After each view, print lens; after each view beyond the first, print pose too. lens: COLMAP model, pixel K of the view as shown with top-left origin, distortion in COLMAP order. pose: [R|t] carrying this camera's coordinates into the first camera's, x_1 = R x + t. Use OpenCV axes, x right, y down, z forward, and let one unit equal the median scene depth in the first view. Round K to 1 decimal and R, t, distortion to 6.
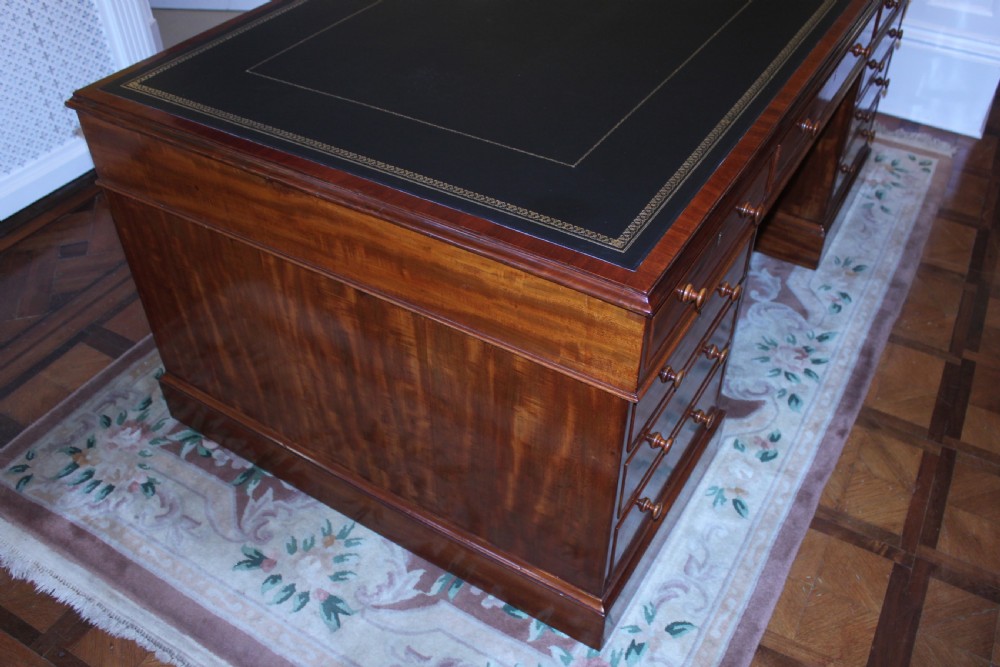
lens RADIAL K [[888.7, 0, 511.7], [0, 888.7, 330.3], [0, 0, 1]] dist [-0.127031, 0.082014]
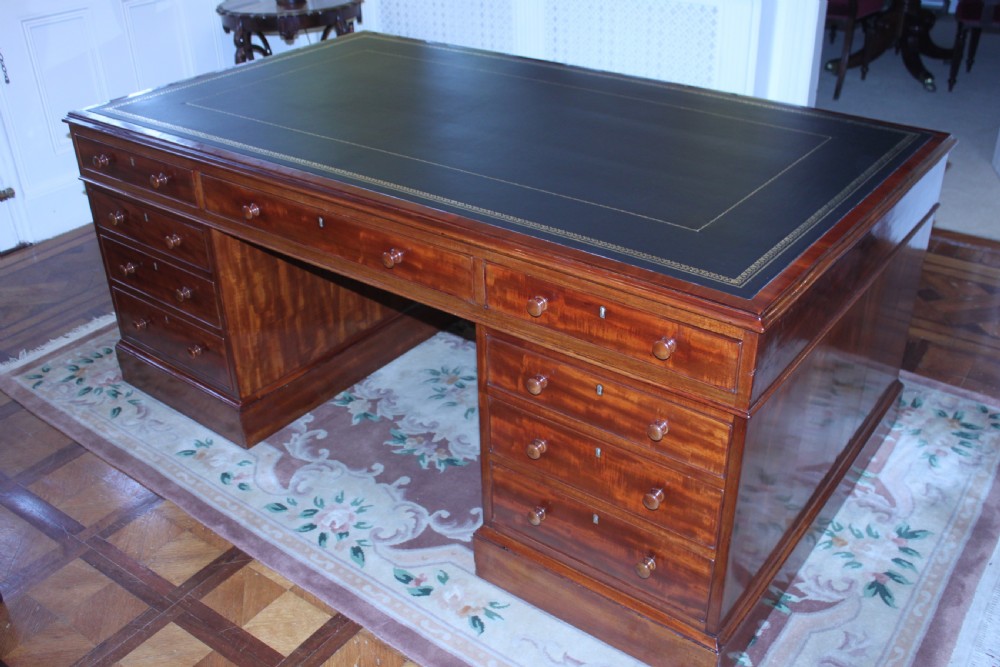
lens RADIAL K [[966.3, 0, 508.9], [0, 966.3, 329.6], [0, 0, 1]] dist [-0.102903, 0.030184]
pose [[-0.108332, 0.487400, -0.866433, 1.072670], [-0.641092, 0.631863, 0.435603, -0.653345], [0.759780, 0.602653, 0.244017, 0.756127]]
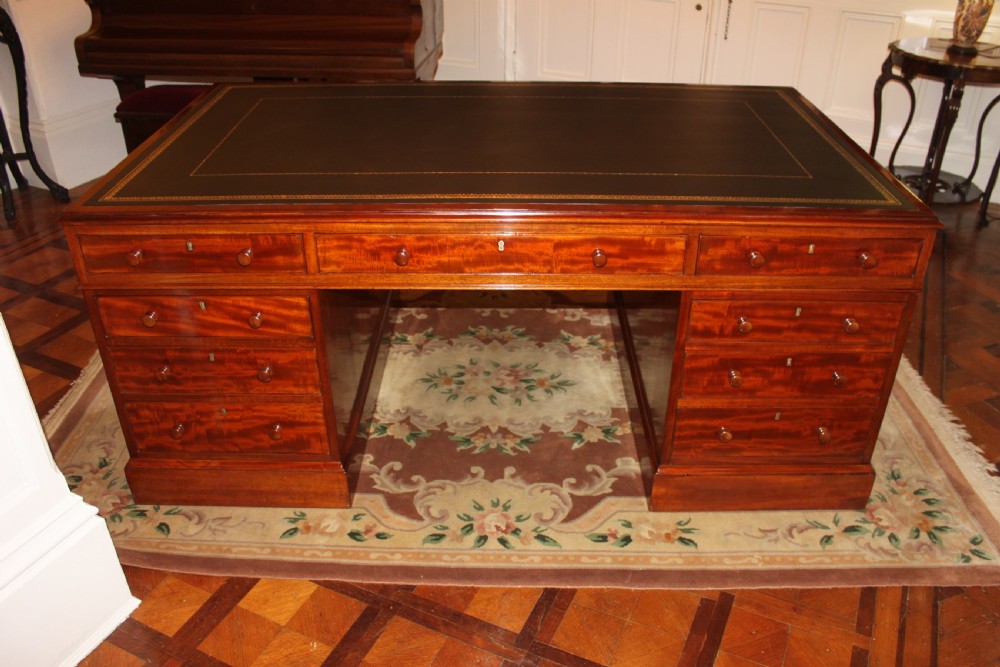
lens RADIAL K [[839.3, 0, 507.8], [0, 839.3, 335.7], [0, 0, 1]] dist [-0.118764, 0.008610]
pose [[0.495797, 0.445788, -0.745291, 0.924105], [-0.570702, 0.814116, 0.107301, -0.249026], [0.654587, 0.372140, 0.658049, 0.299602]]
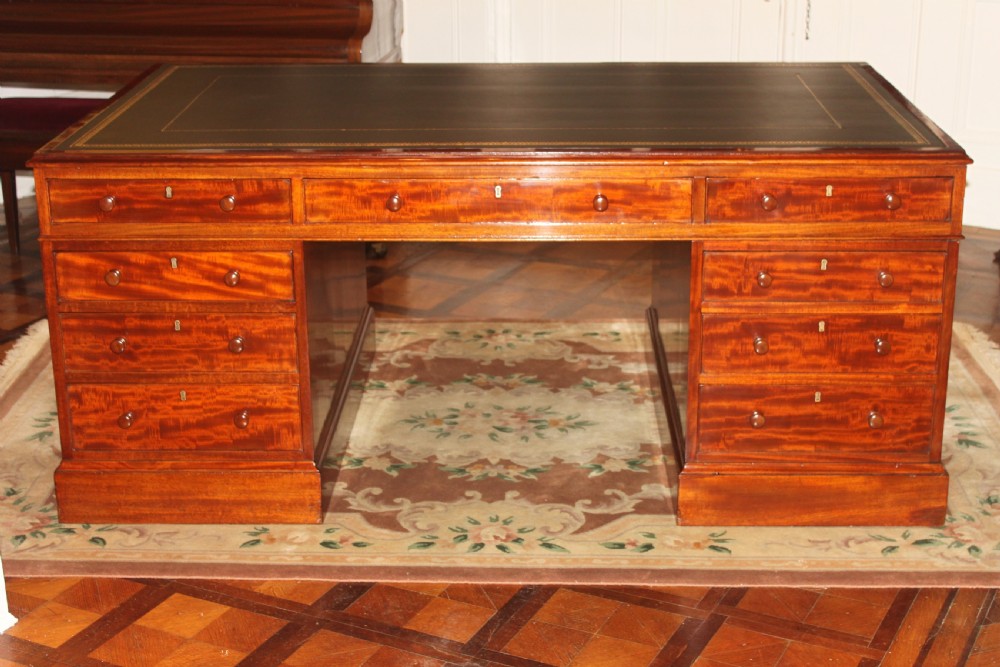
lens RADIAL K [[1601.9, 0, 500.0], [0, 1601.9, 333.5], [0, 0, 1]] dist [0.021532, -0.129864]
pose [[0.476929, 0.276736, -0.834240, 1.536365], [-0.568104, 0.821290, -0.052341, -0.049816], [0.670668, 0.498898, 0.548912, 0.055740]]
